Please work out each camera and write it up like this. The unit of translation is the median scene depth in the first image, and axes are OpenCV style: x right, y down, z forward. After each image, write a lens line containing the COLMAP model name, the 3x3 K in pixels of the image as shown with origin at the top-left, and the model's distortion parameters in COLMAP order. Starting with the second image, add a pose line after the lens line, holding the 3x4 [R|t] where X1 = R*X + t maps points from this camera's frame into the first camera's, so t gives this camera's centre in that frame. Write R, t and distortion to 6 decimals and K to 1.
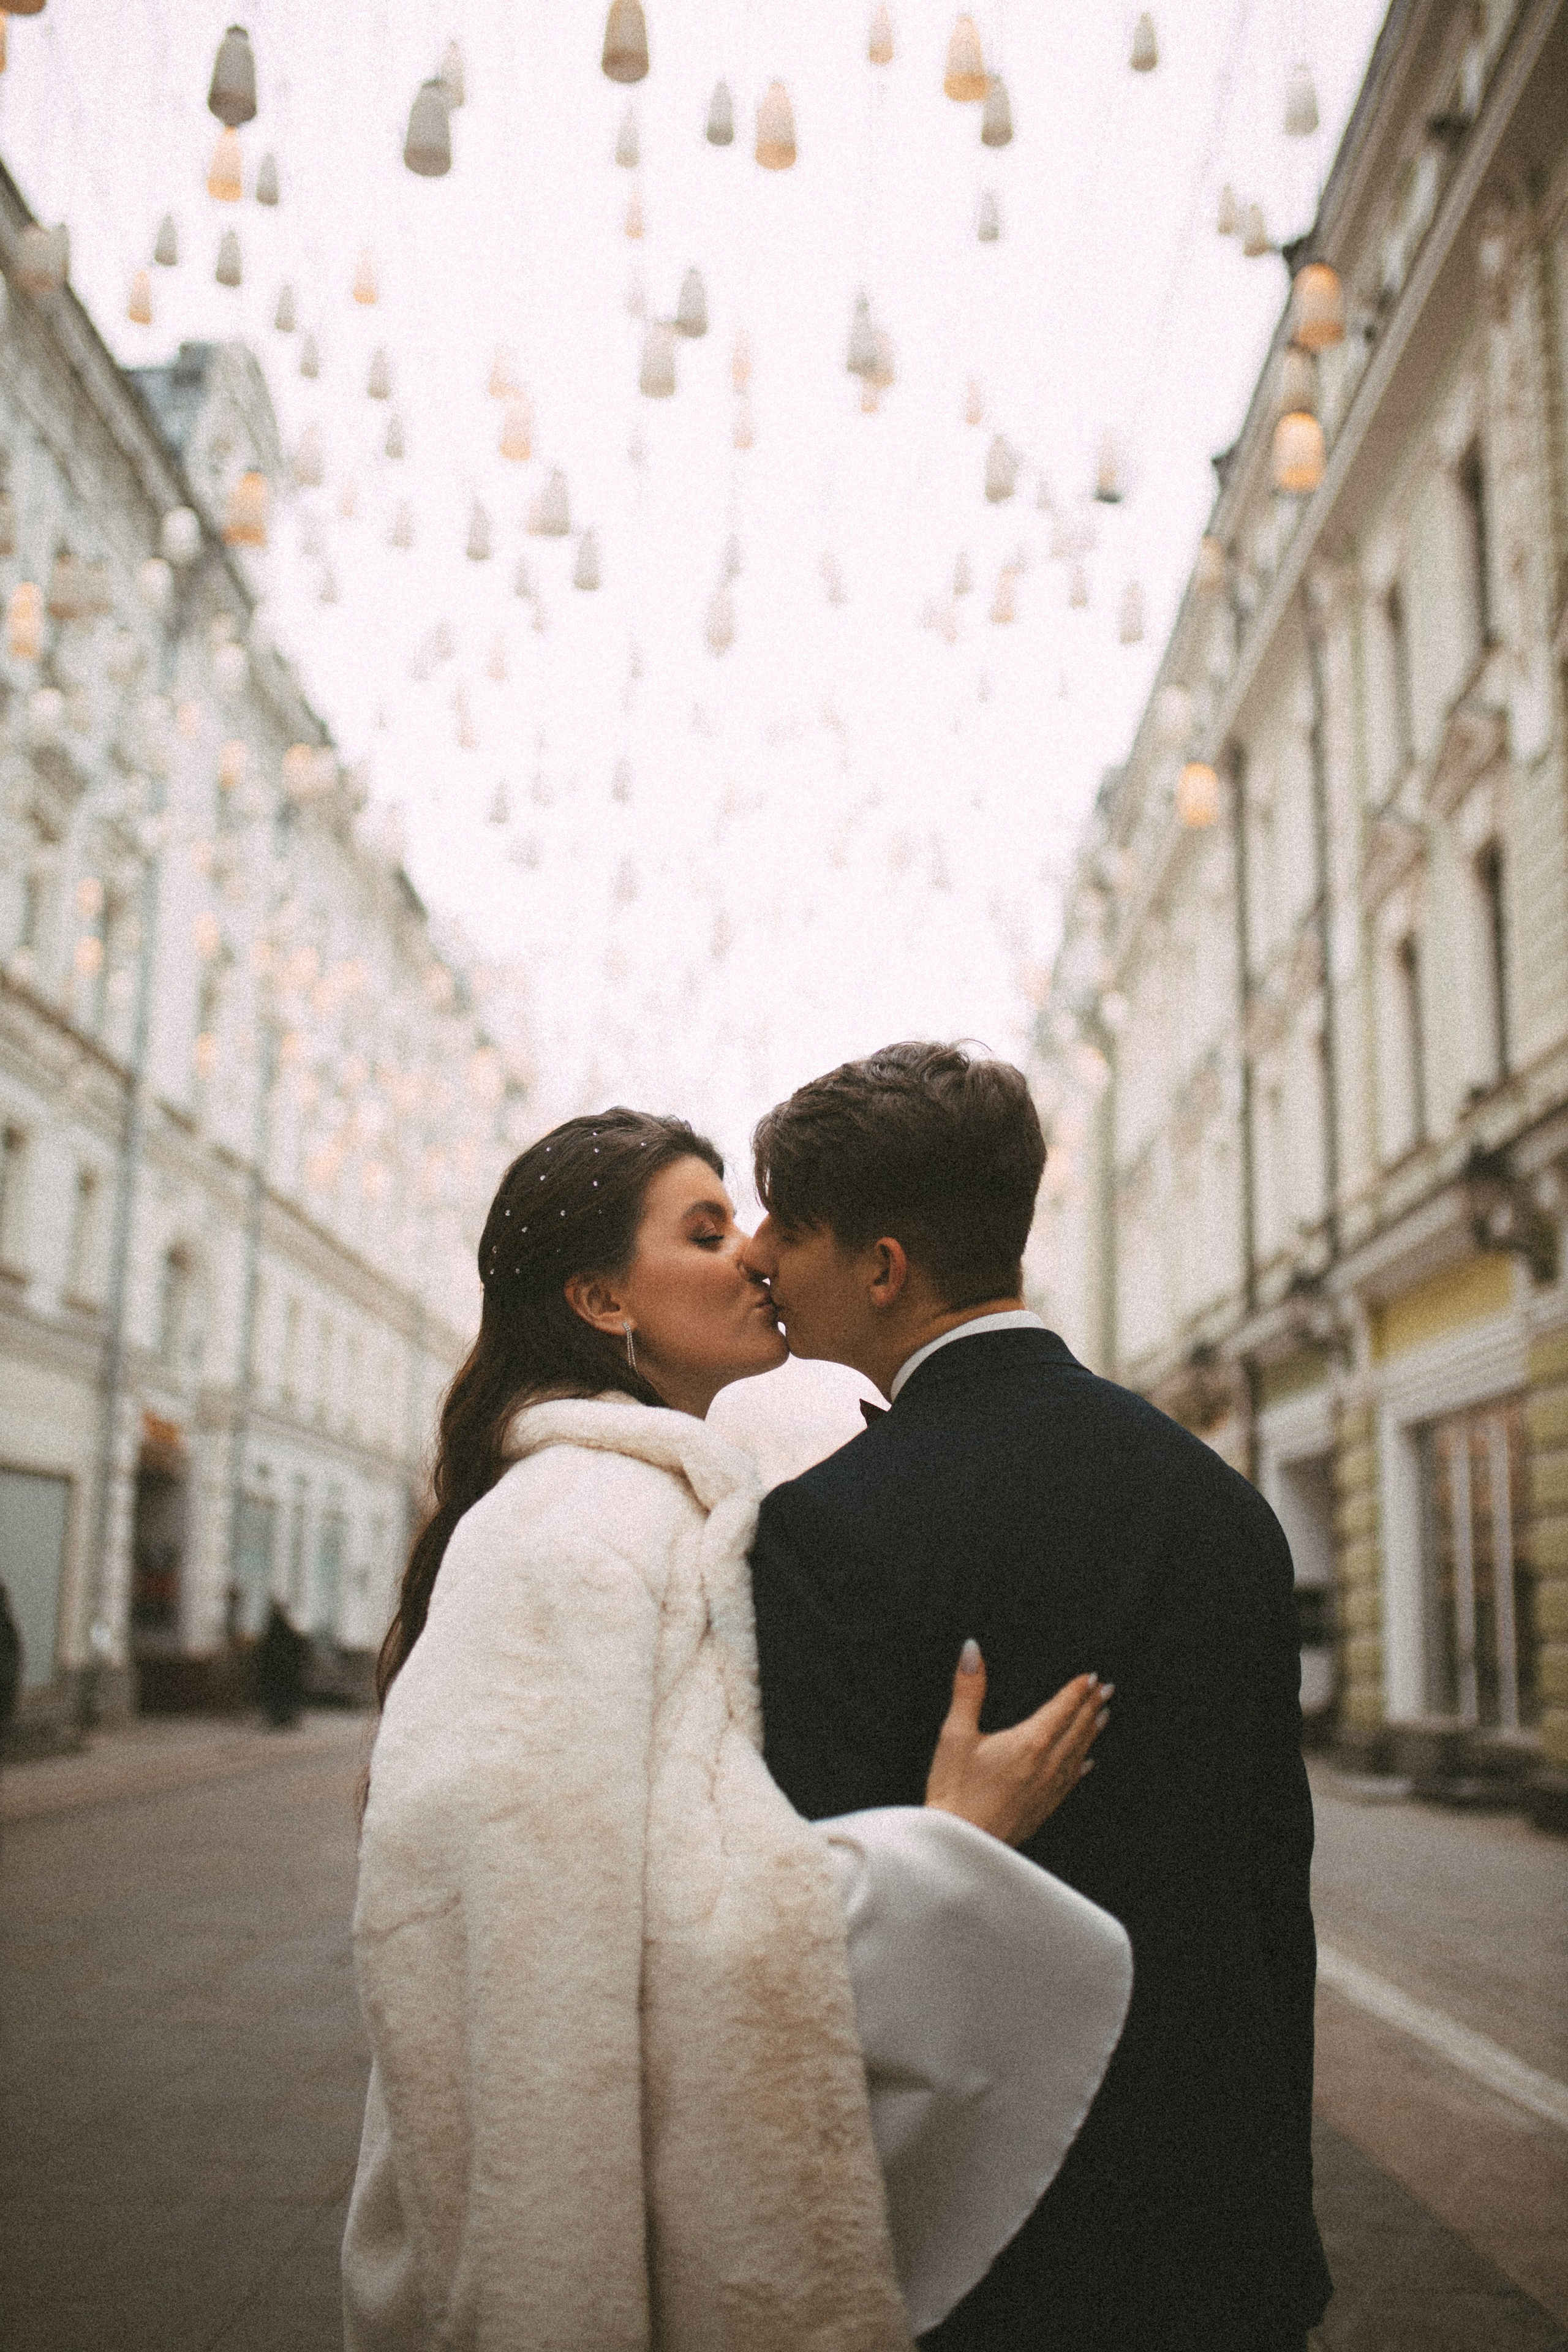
lens RADIAL K [[2301.5, 0, 856.6], [0, 2301.5, 1176.6], [0, 0, 1]] dist [-0.020457, 0.006258]
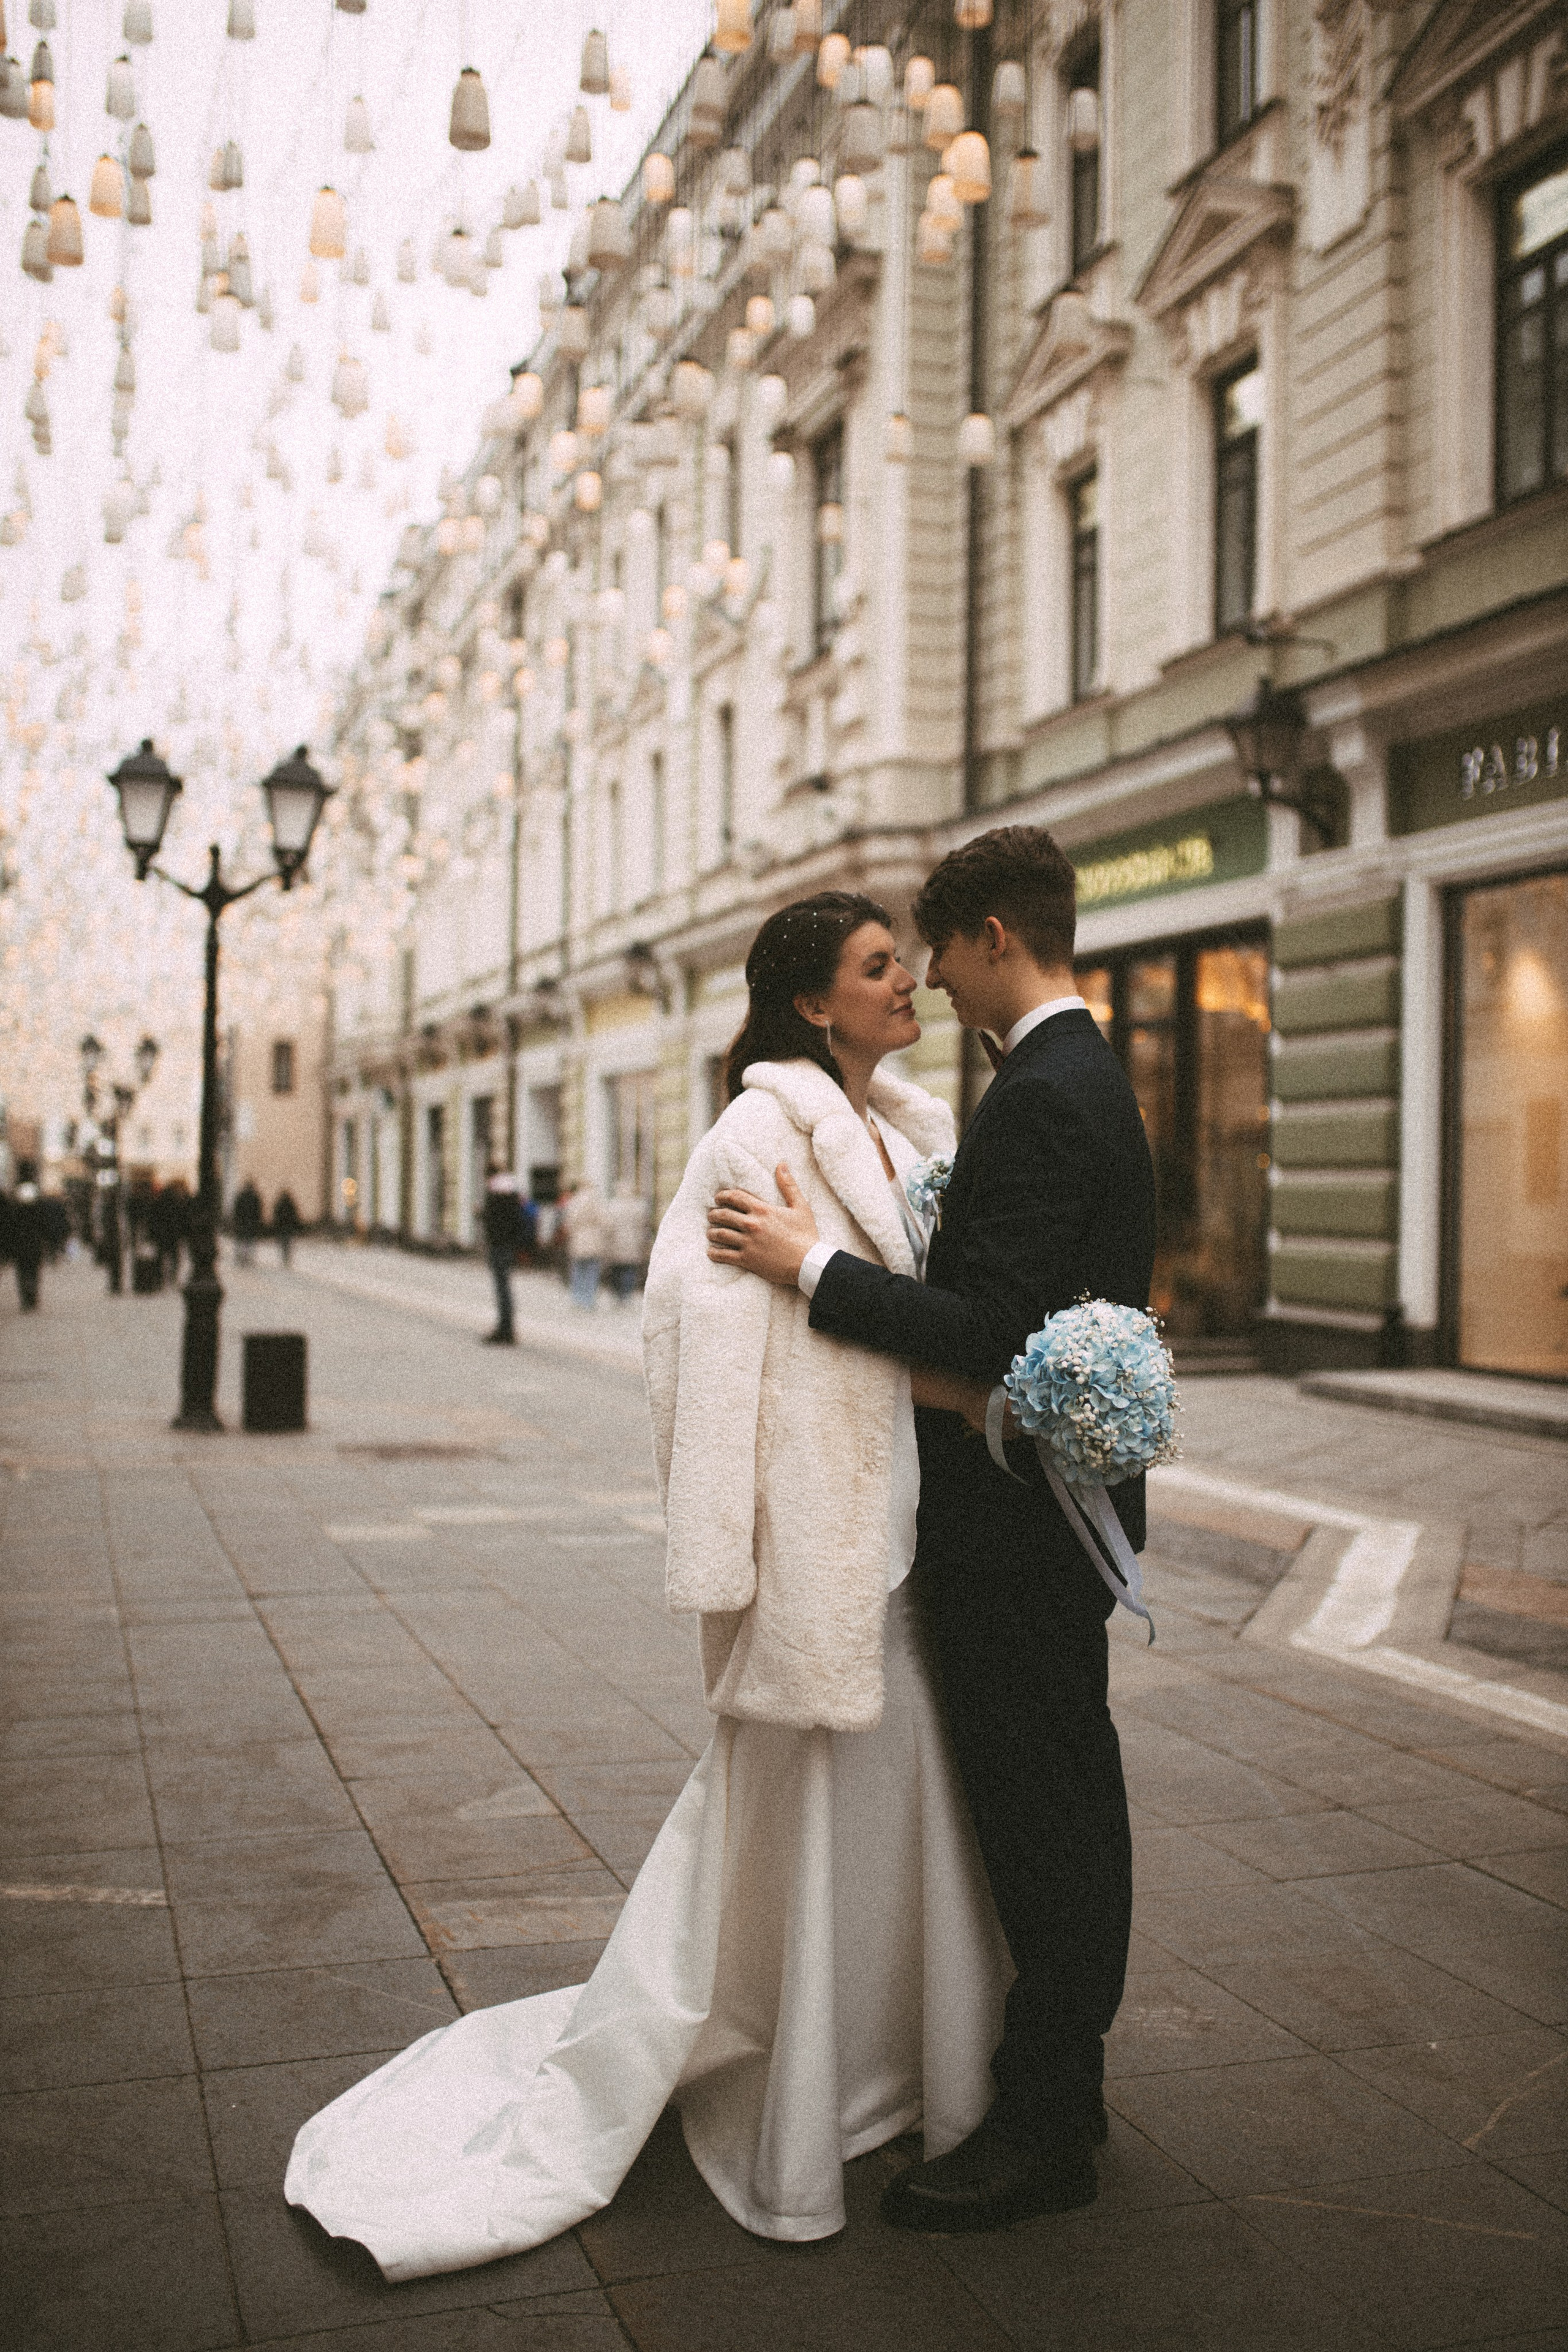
lens RADIAL K [[2301.5, 0, 856.6], [0, 2301.5, 1176.6], [0, 0, 1]] dist [-0.020457, 0.006258]
pose [[0.951504, -0.003180, 0.307619, -0.089797], [-0.056381, 0.981207, 0.184538, -0.125370], [-0.302425, -0.192932, 0.933443, -0.569211]]
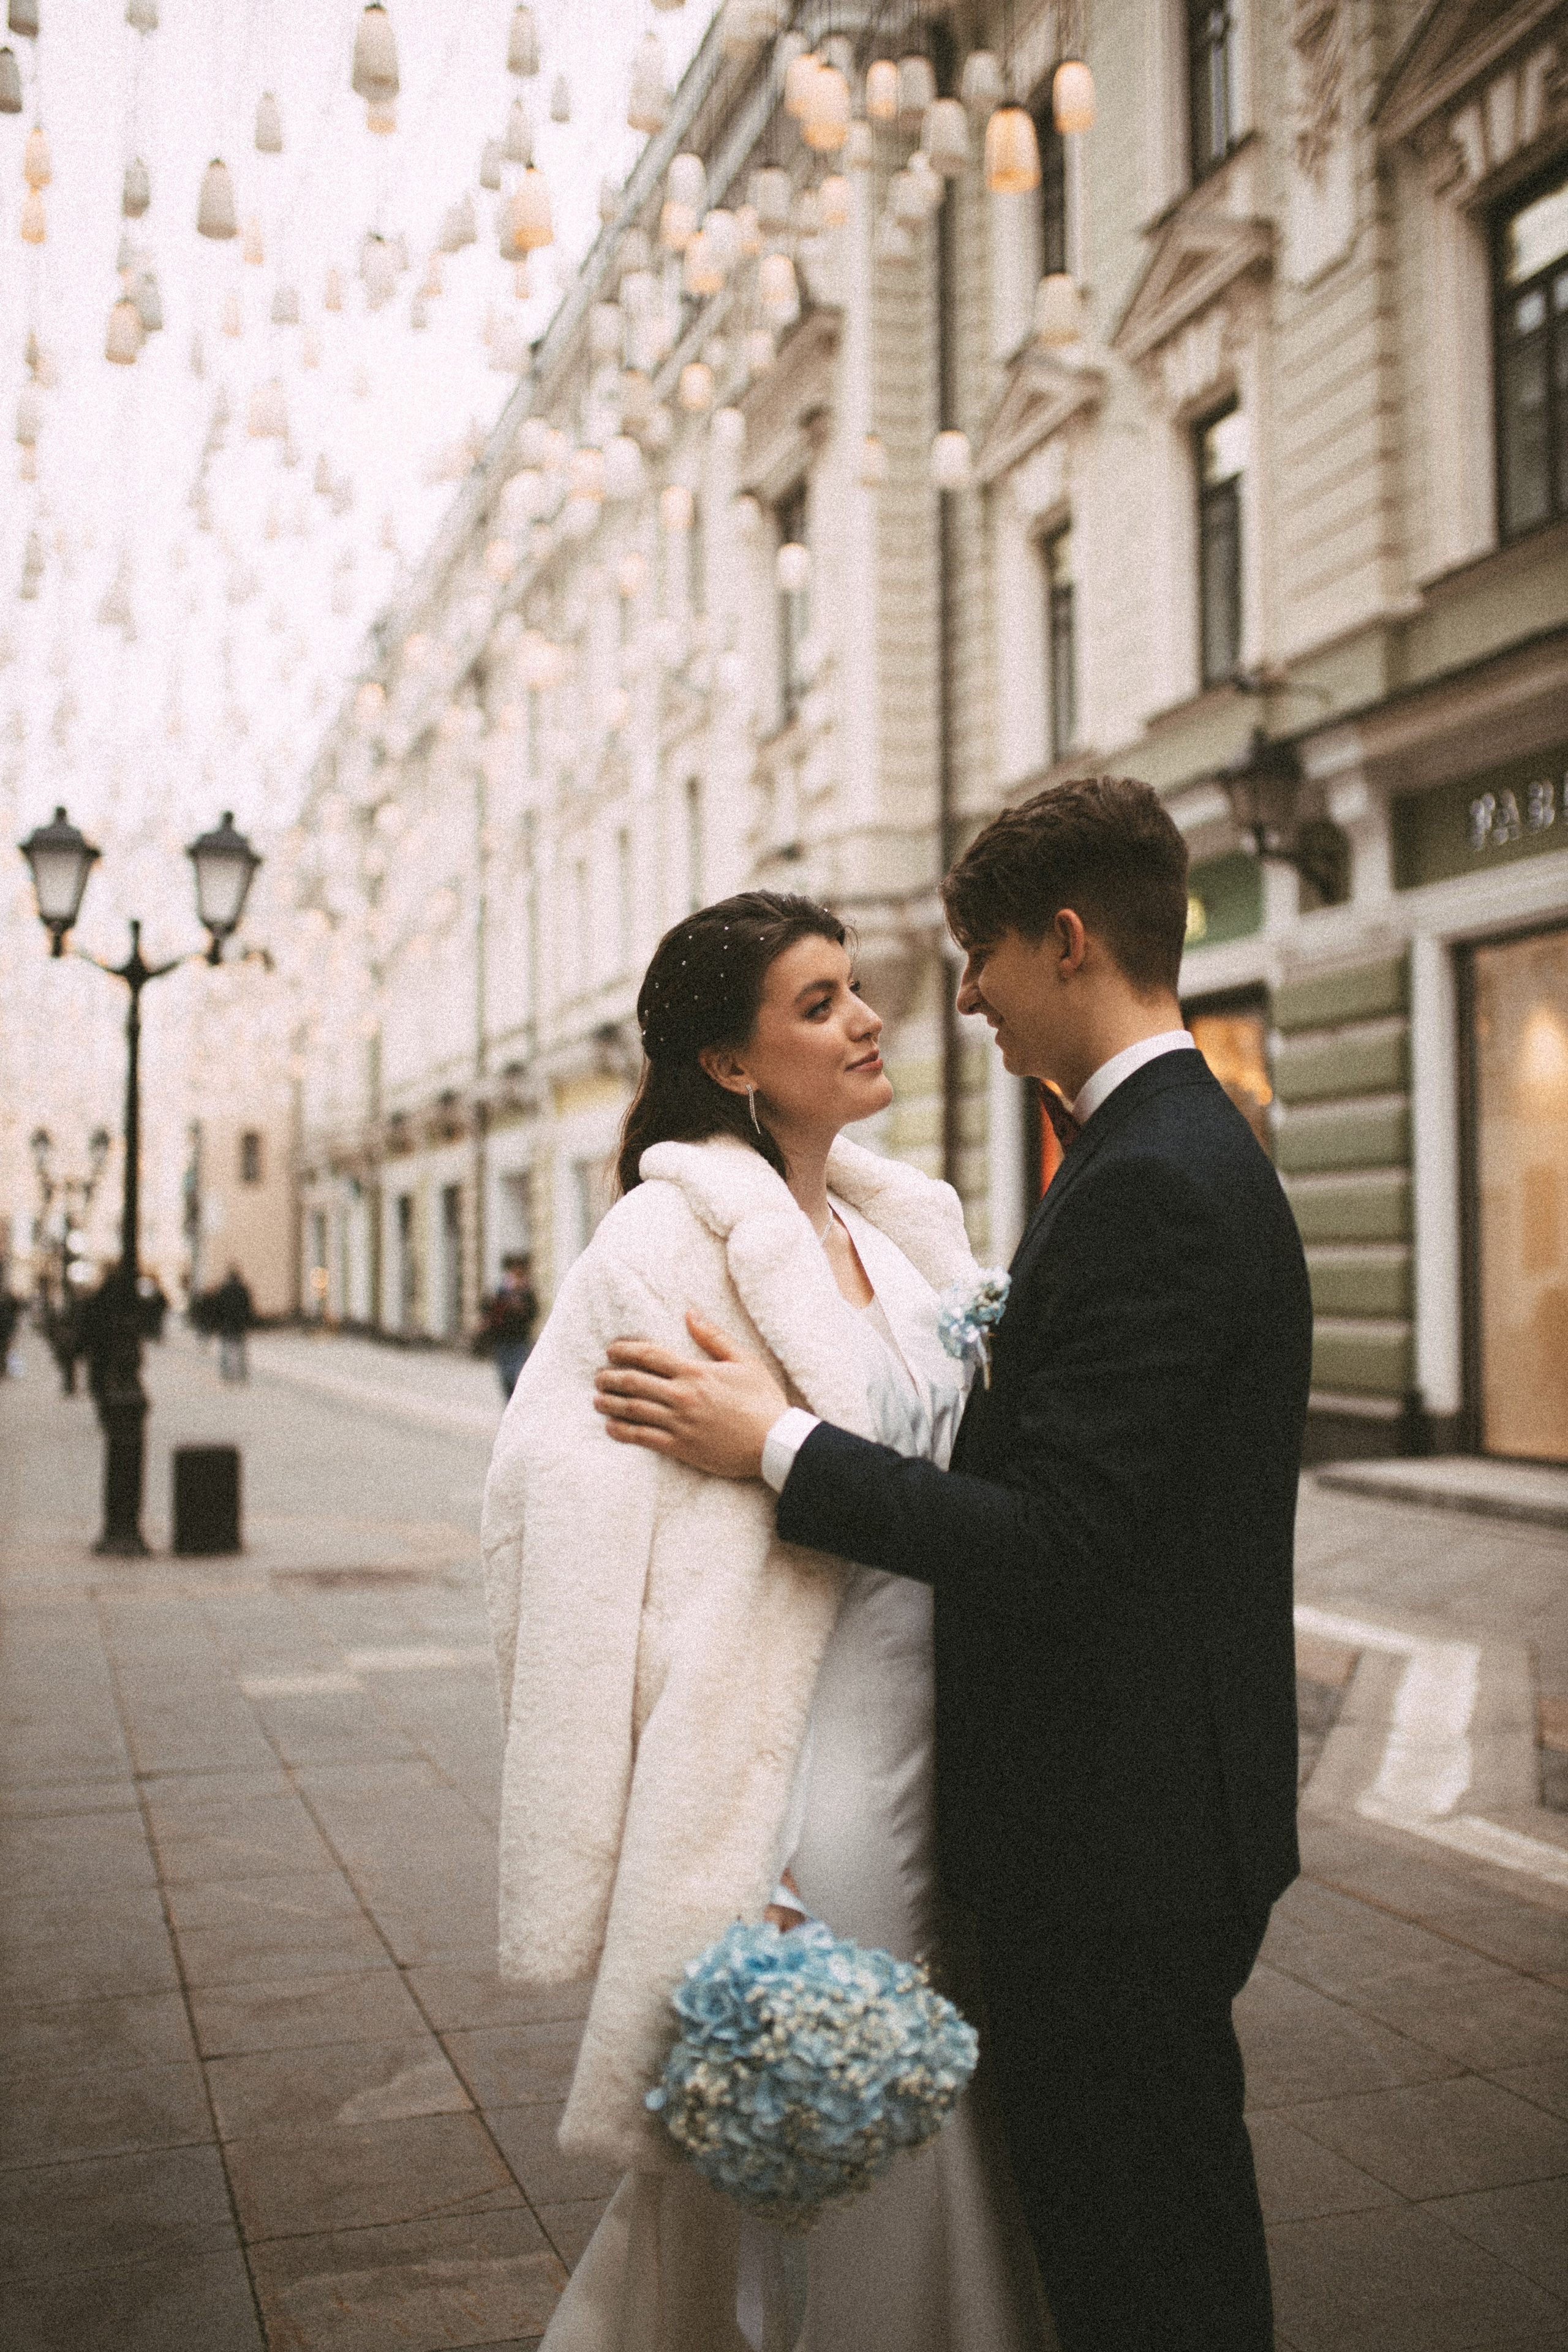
lens RADIAL K [[2301.5, 0, 856.6], [0, 2301.5, 1176.6], [0, 0, 1]] dist [-0.020457, 0.006258]
pose [[0.948350, -0.010034, 0.317068, -0.078082], [-0.039668, 0.987904, 0.149909, -0.119749], [-0.314737, -0.154744, 0.936480, -0.532474]]
